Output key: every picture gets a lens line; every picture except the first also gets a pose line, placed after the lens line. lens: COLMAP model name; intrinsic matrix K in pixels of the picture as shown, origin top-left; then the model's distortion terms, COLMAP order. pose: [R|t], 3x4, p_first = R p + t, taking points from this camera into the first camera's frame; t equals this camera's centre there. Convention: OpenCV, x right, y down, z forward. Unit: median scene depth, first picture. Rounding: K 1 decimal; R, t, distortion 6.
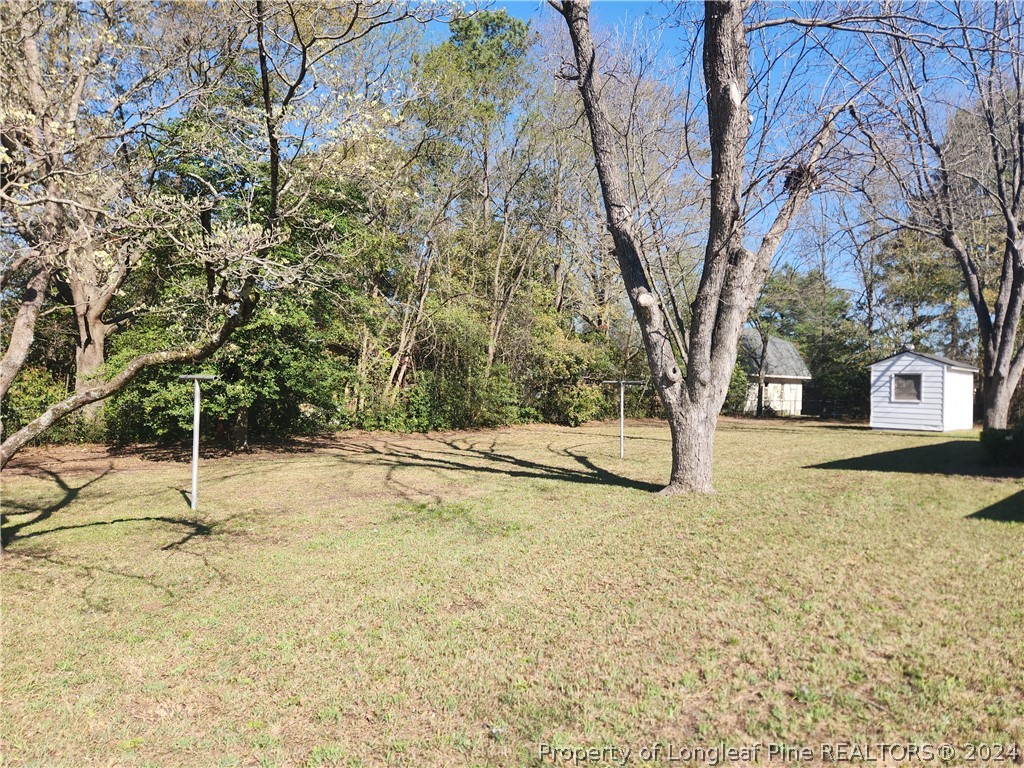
lens RADIAL K [[674.9, 0, 512.0], [0, 674.9, 384.0], [0, 0, 1]] dist [-0.000425, -0.000698]
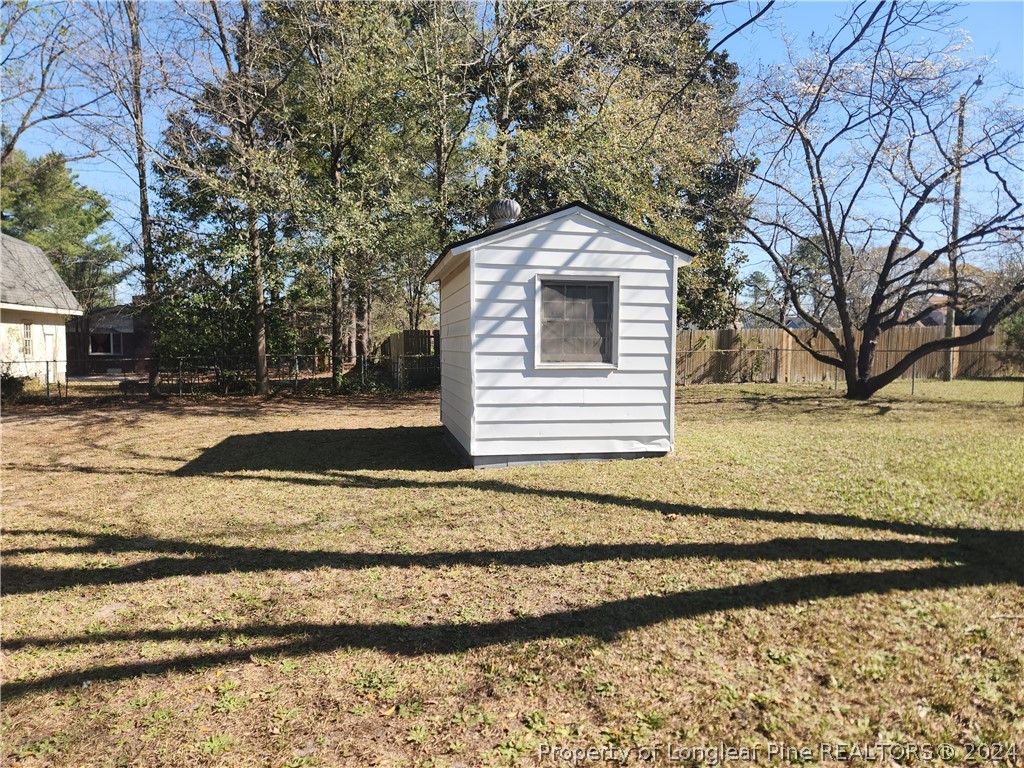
lens RADIAL K [[674.9, 0, 512.0], [0, 674.9, 384.0], [0, 0, 1]] dist [-0.000425, -0.000698]
pose [[0.505093, -0.070194, 0.860206, 0.297080], [0.001176, 0.996742, 0.080645, 0.007885], [-0.863064, -0.039722, 0.503530, 0.854858]]
